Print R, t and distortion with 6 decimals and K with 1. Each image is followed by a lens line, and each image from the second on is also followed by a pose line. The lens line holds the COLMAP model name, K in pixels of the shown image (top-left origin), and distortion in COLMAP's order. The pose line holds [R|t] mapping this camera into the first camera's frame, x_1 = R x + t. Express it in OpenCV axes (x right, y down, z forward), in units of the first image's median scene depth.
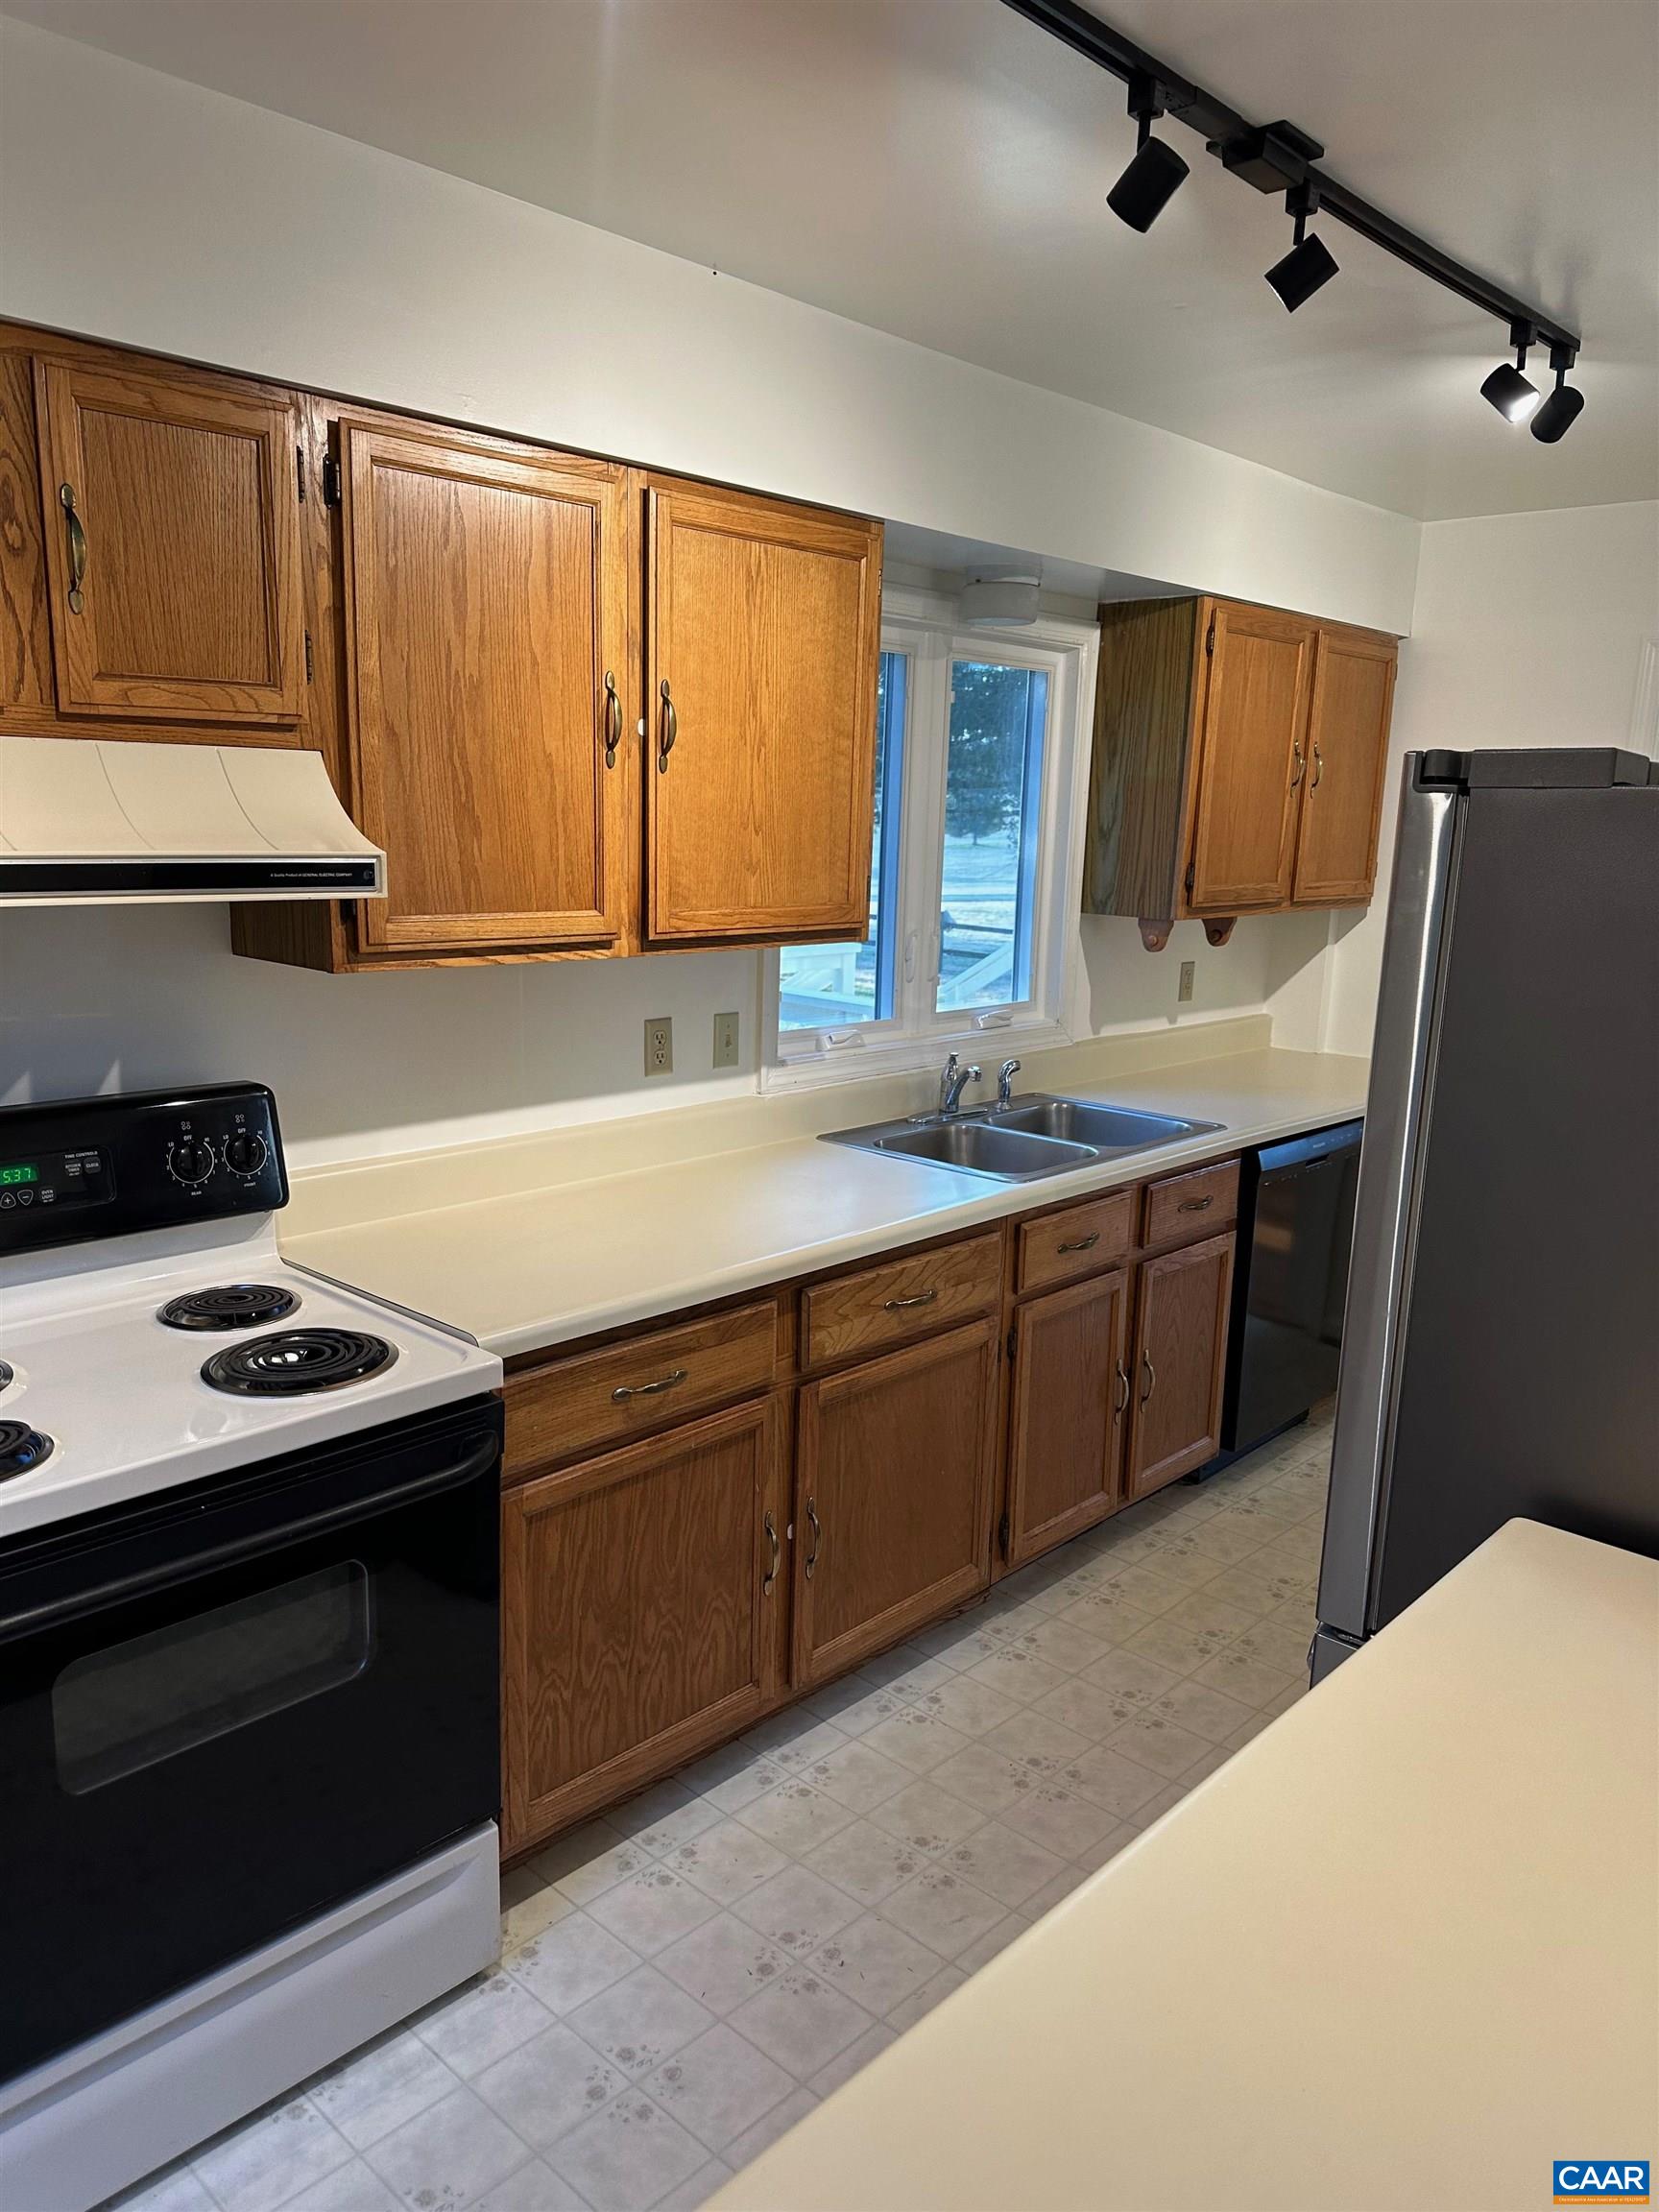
lens RADIAL K [[1571.8, 0, 829.5], [0, 1571.8, 1106.0], [0, 0, 1]] dist [0.005661, 0.001519]
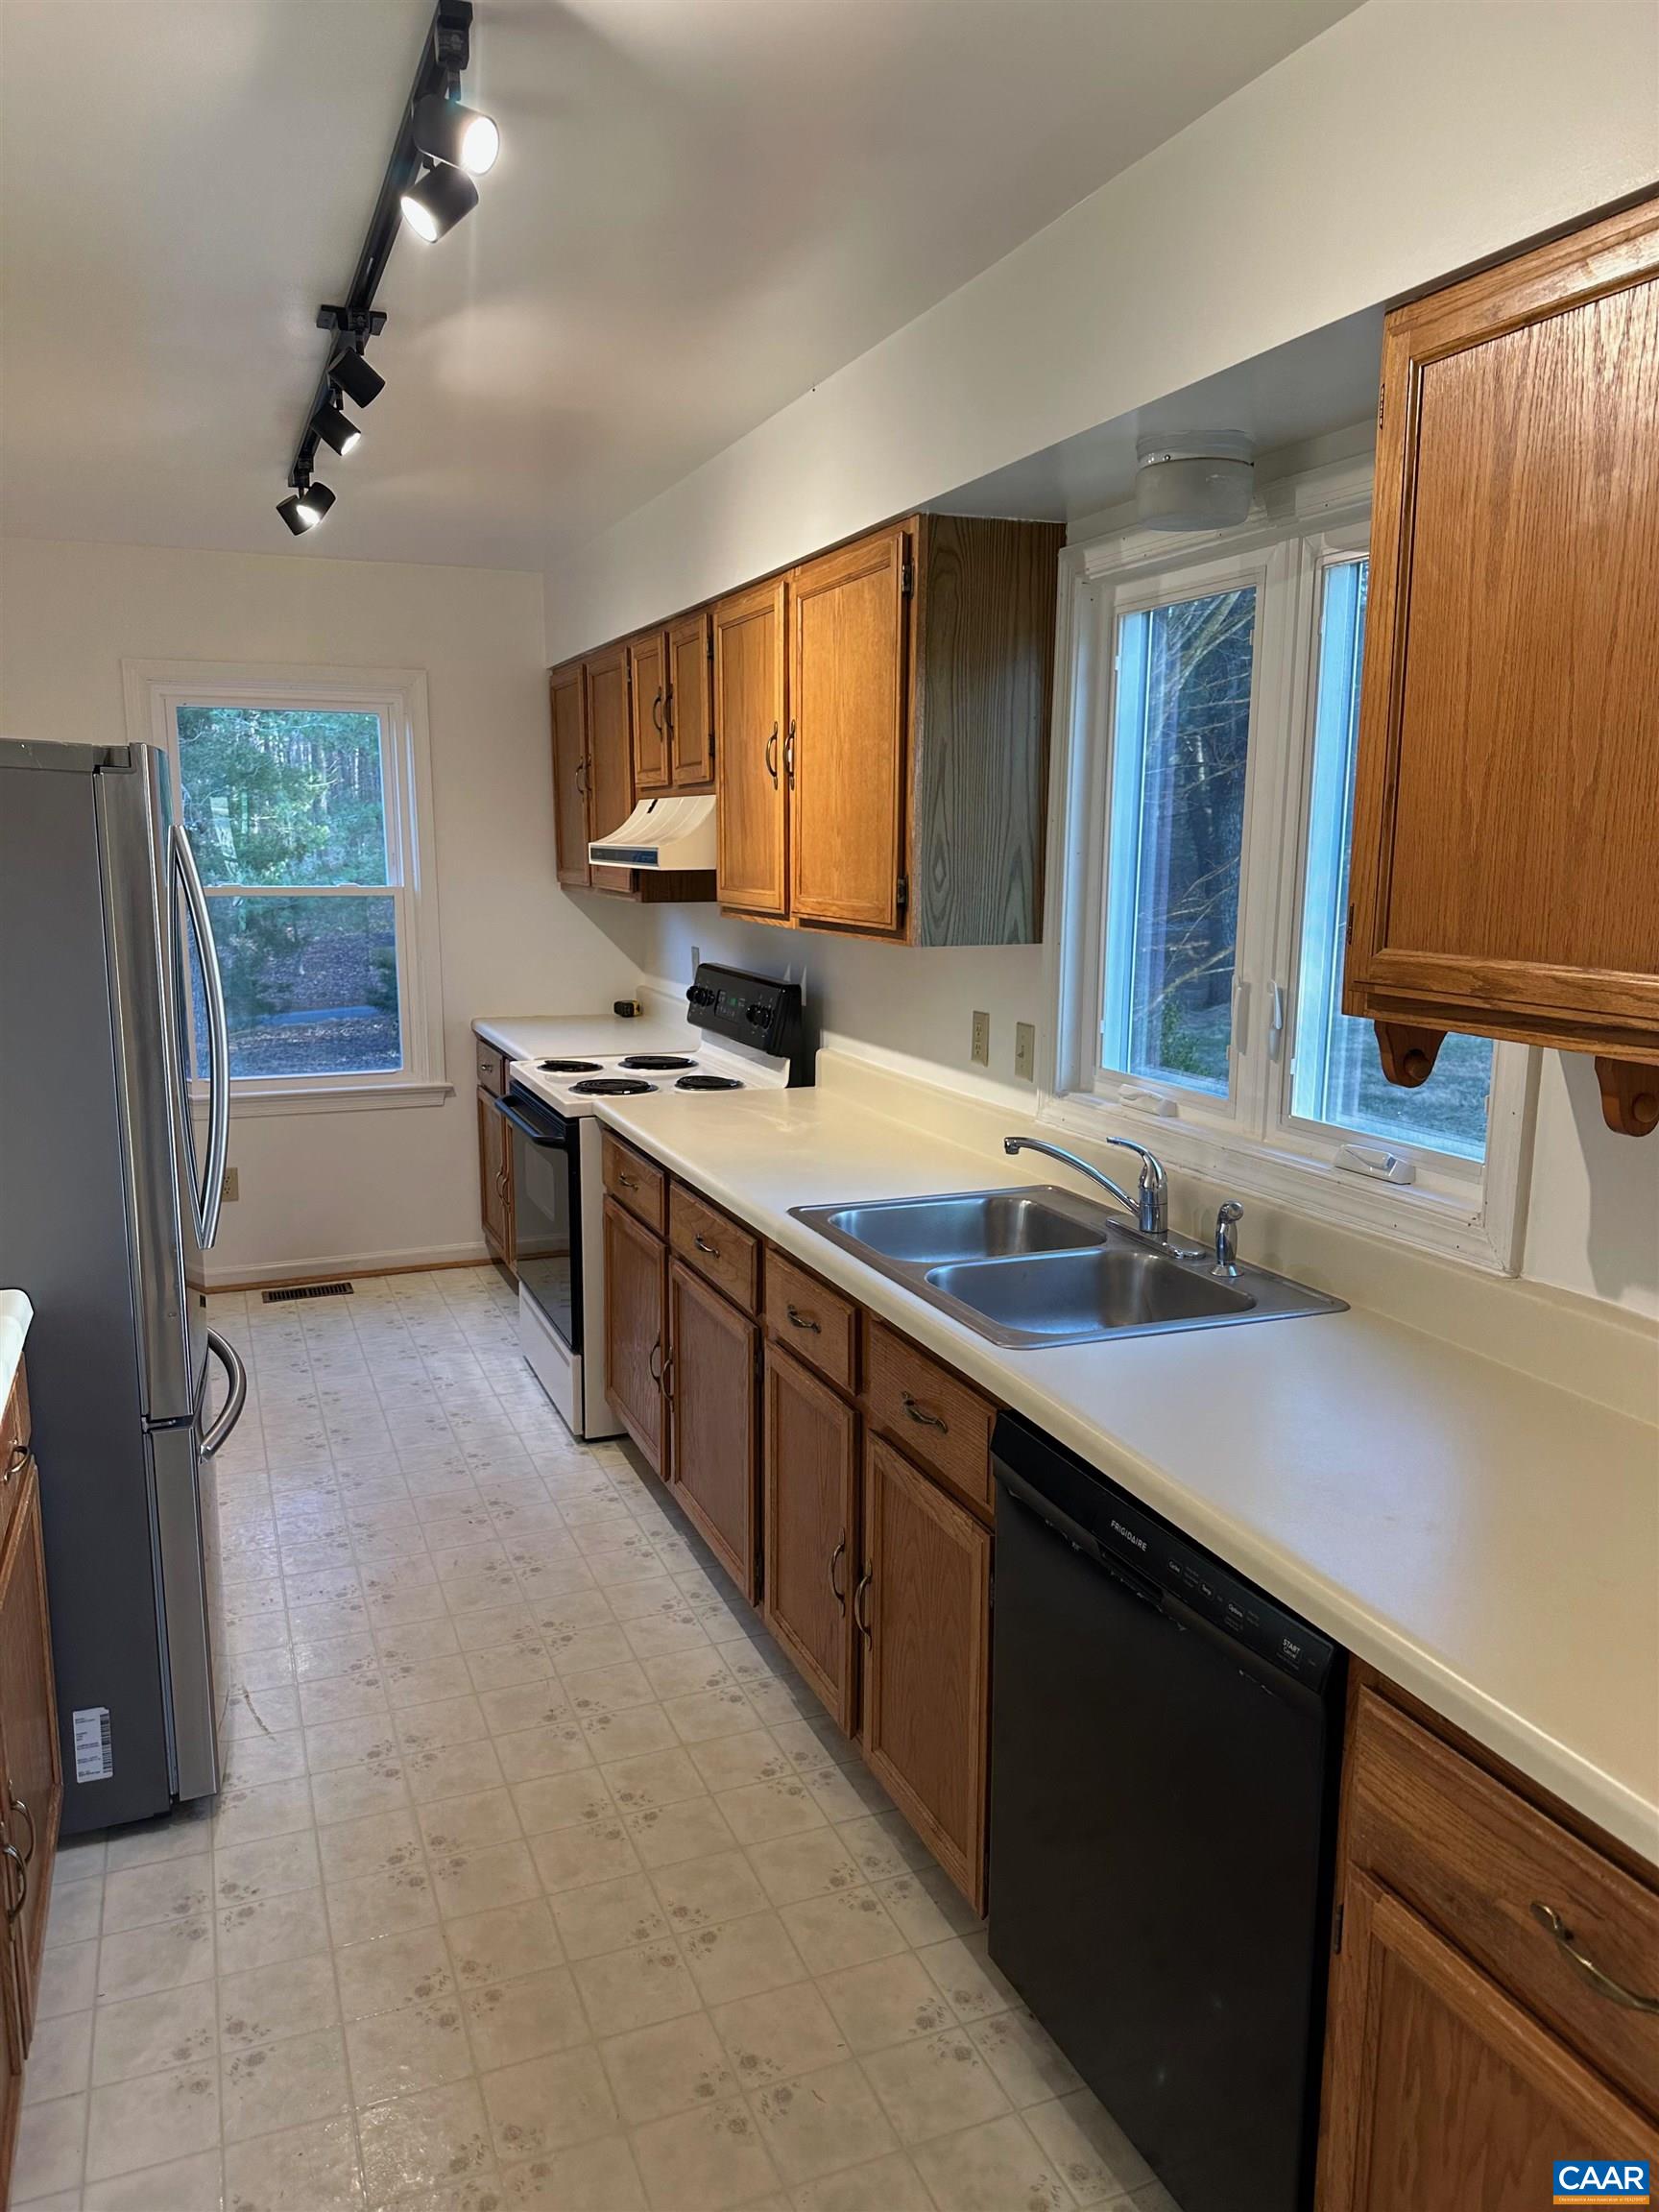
lens RADIAL K [[1537.5, 0, 804.8], [0, 1537.5, 1092.6], [0, 0, 1]] dist [0.086496, -0.099466]
pose [[-0.426028, 0.126519, -0.895820, 0.875332], [-0.184003, 0.957361, 0.222717, -0.209994], [0.885801, 0.259717, -0.384582, 1.281328]]
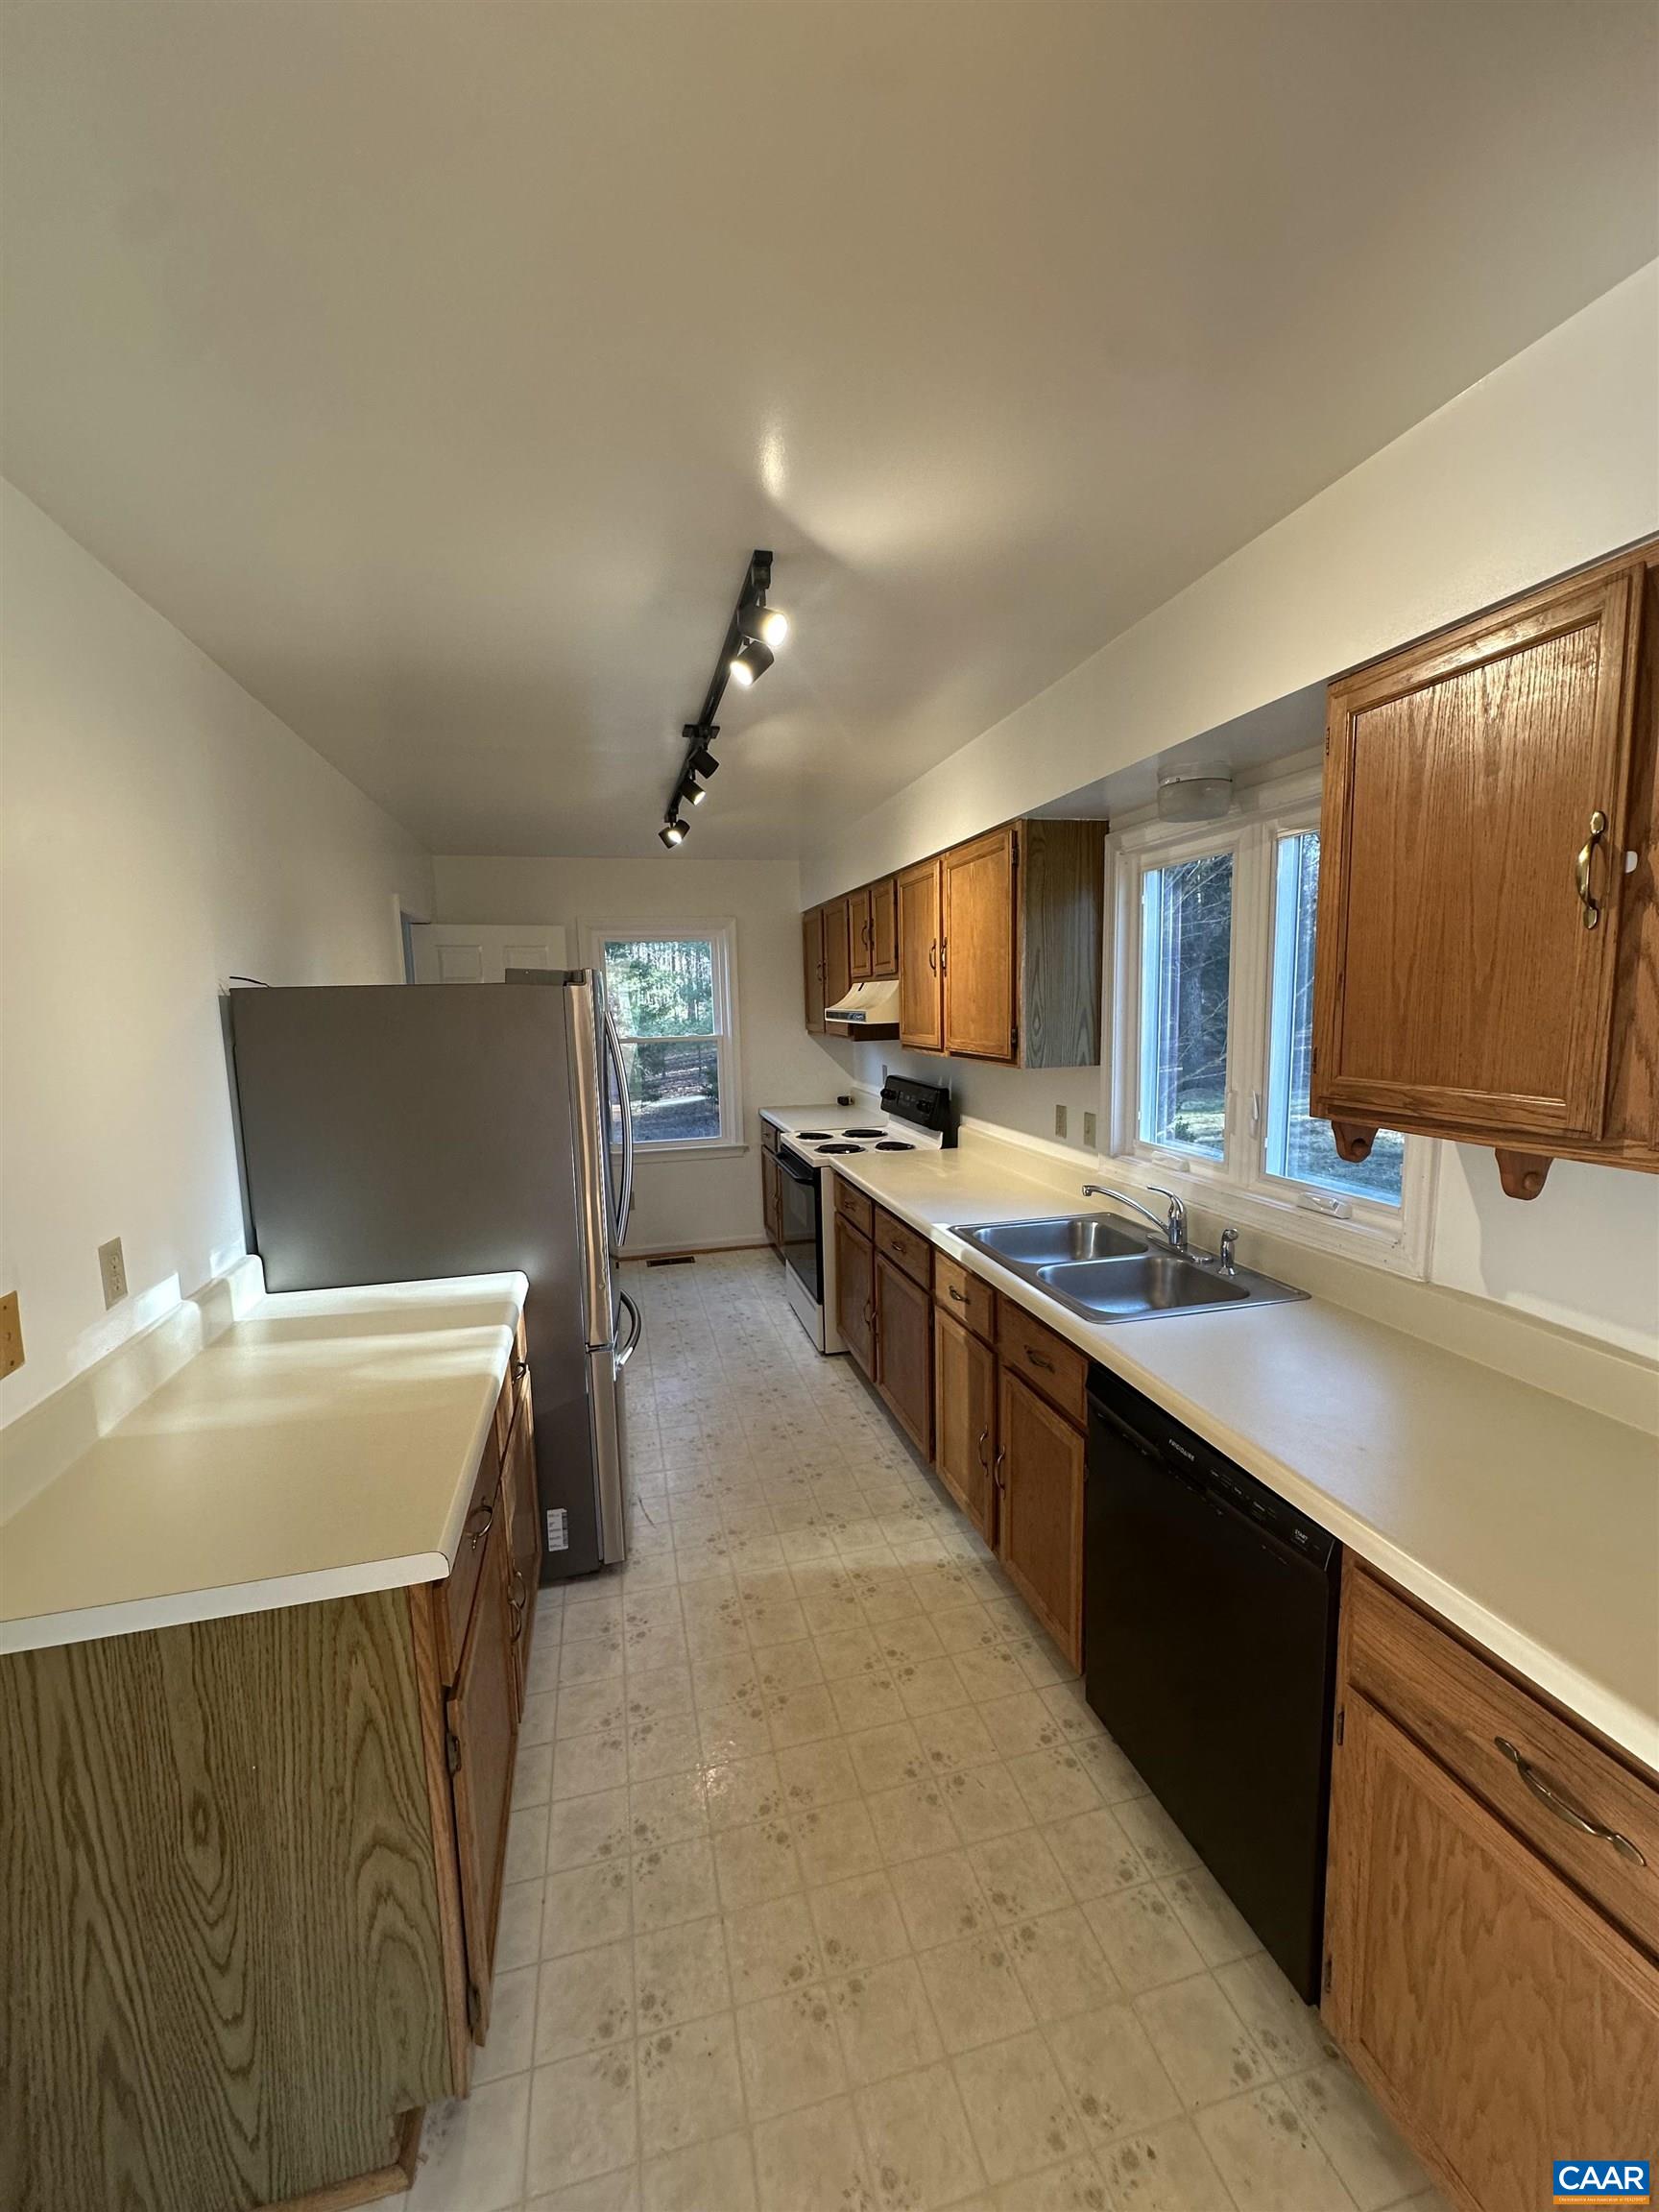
lens RADIAL K [[881.3, 0, 829.5], [0, 881.3, 1106.0], [0, 0, 1]] dist [0.000724, 0.000184]
pose [[-0.538398, 0.090670, -0.837799, 0.859238], [-0.149277, 0.968210, 0.200714, -0.213096], [0.829364, 0.233128, -0.507747, 1.260435]]
